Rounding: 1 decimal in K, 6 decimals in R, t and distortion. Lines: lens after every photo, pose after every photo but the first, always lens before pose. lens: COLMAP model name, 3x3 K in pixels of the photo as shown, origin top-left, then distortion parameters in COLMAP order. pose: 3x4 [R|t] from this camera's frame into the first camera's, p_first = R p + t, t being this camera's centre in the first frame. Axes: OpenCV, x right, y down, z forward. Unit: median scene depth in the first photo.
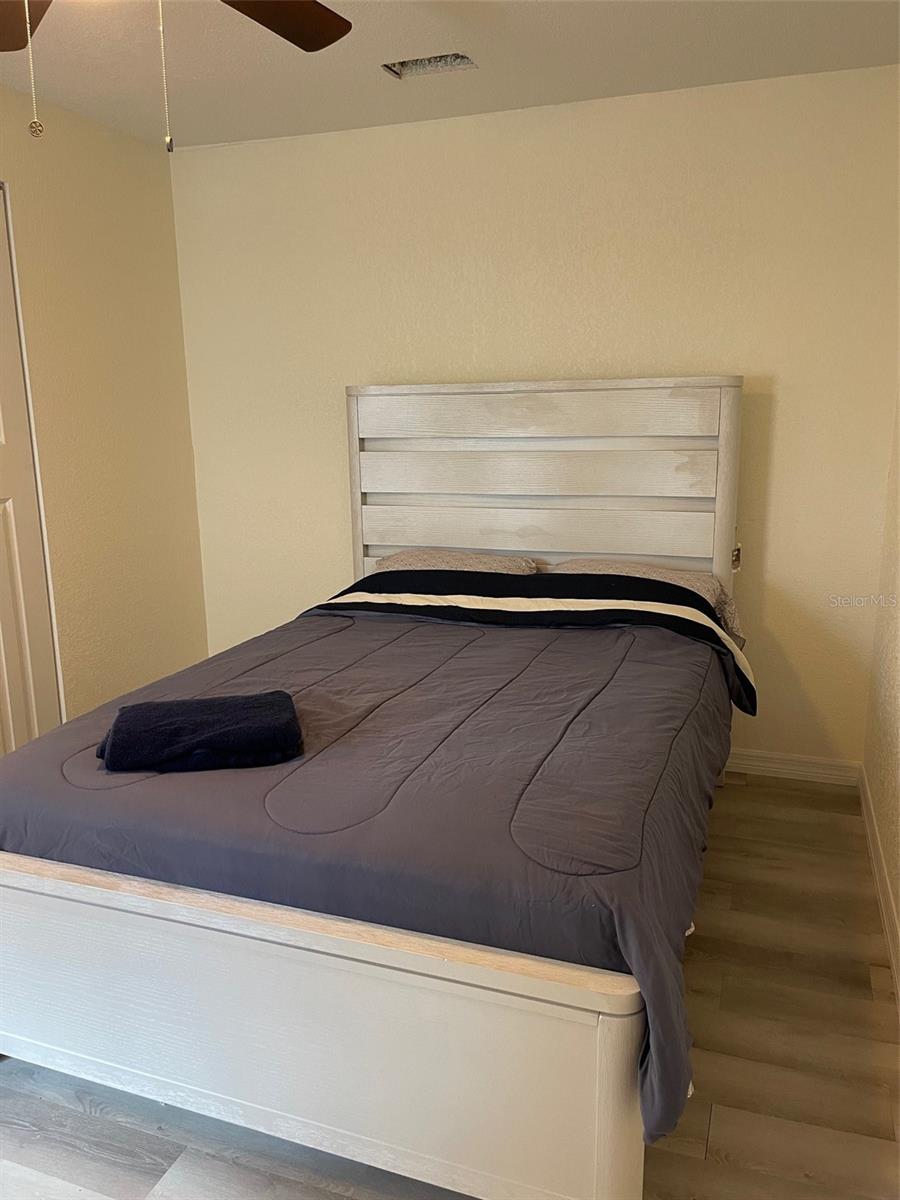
lens RADIAL K [[905.4, 0, 444.4], [0, 905.4, 600.1], [0, 0, 1]] dist [0.062739, -0.074057]
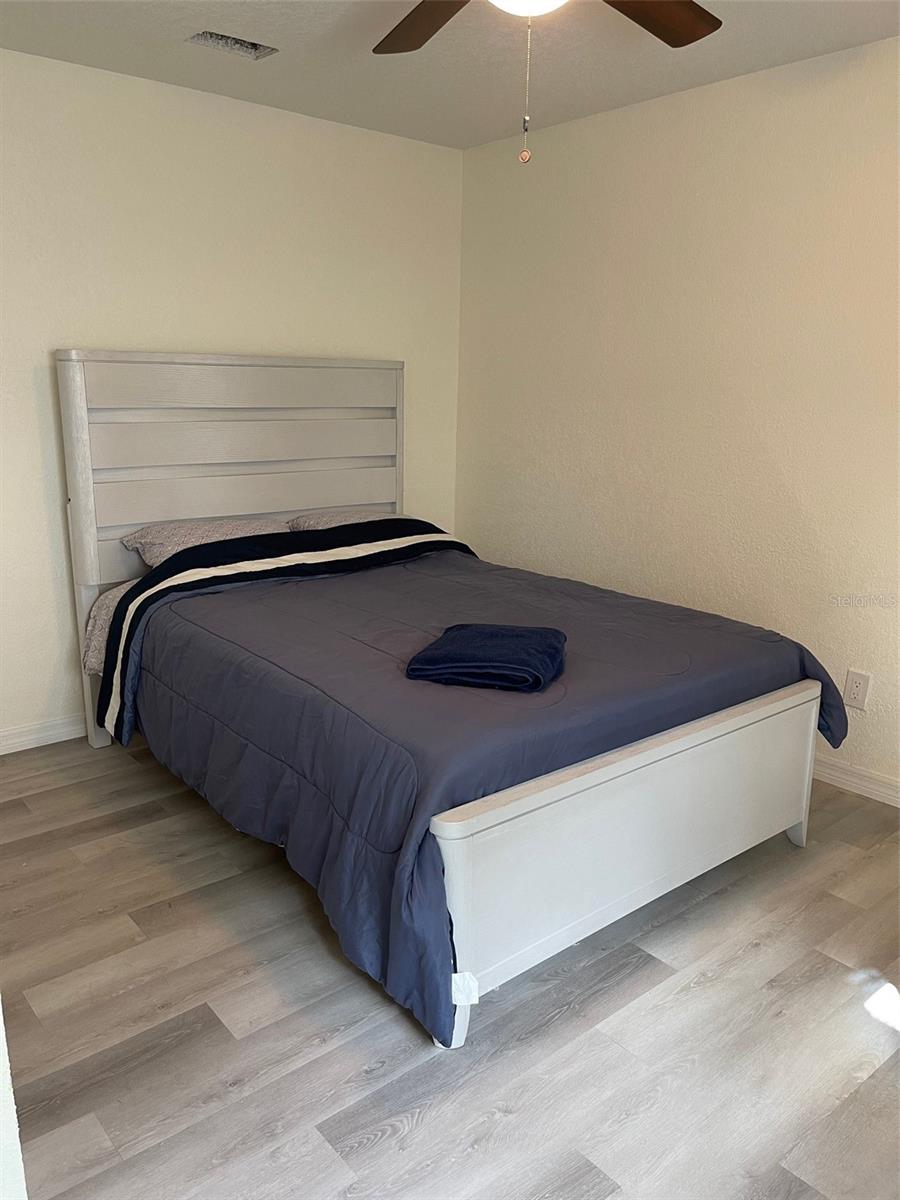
lens RADIAL K [[905.4, 0, 442.1], [0, 905.4, 598.9], [0, 0, 1]] dist [0.062739, -0.074057]
pose [[0.487199, -0.175708, 0.855432, -0.873210], [0.154959, 0.981399, 0.113328, -0.050585], [-0.859433, 0.077344, 0.505364, 0.315750]]
